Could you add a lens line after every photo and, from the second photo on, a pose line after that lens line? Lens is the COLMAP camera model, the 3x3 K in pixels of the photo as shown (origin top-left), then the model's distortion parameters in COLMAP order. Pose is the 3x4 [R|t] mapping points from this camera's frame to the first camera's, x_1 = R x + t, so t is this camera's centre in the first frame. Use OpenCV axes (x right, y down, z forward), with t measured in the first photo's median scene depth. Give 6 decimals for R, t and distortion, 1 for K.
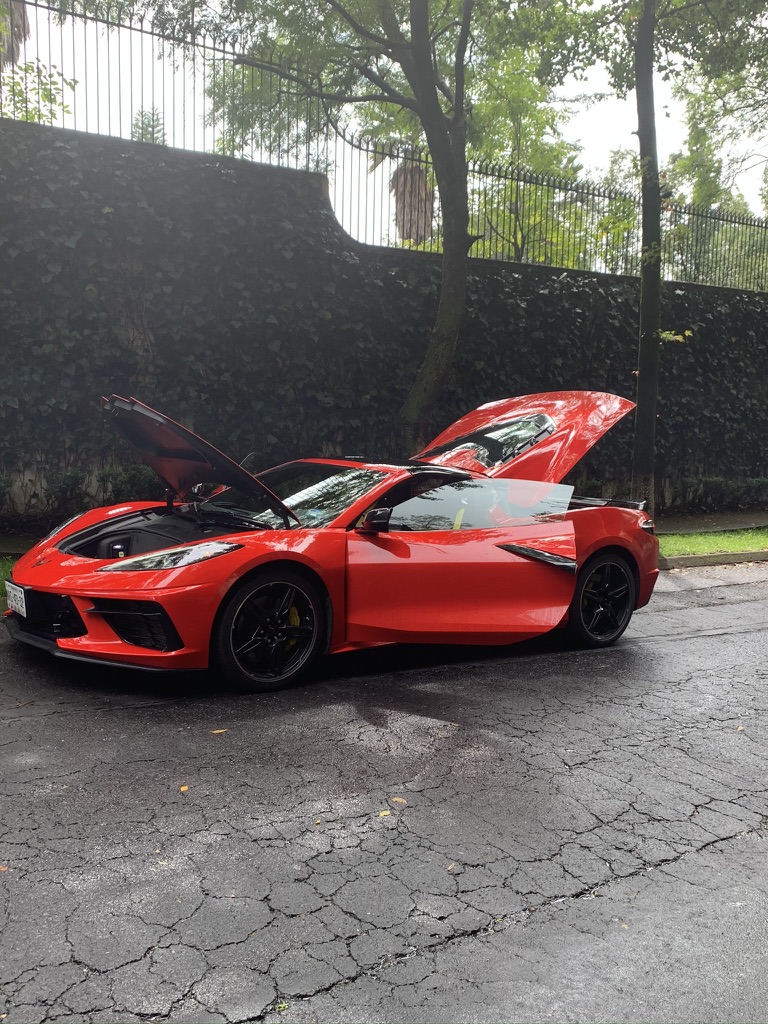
lens RADIAL K [[934.7, 0, 384.0], [0, 934.7, 512.0], [0, 0, 1]] dist [0.109391, -0.274075]
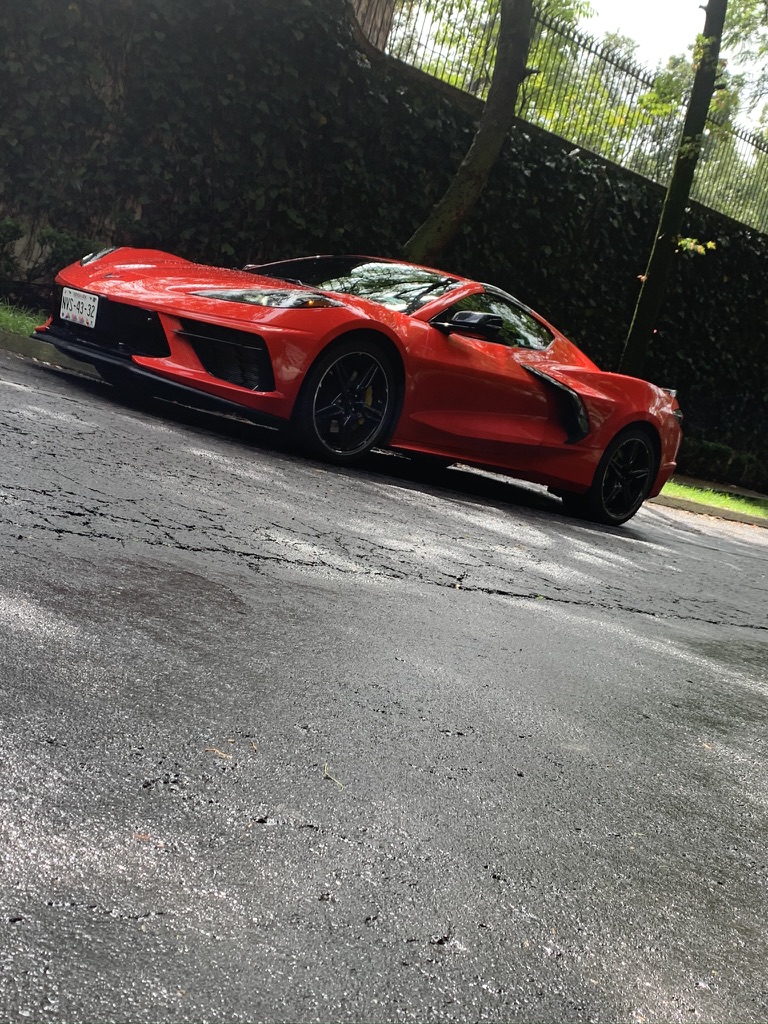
lens RADIAL K [[1231.3, 0, 384.0], [0, 1231.3, 512.0], [0, 0, 1]] dist [0.108119, -0.325697]
pose [[0.962313, 0.201063, 0.183107, -0.143752], [-0.208374, 0.977815, 0.021400, 0.099166], [-0.174743, -0.058748, 0.982860, -0.117451]]
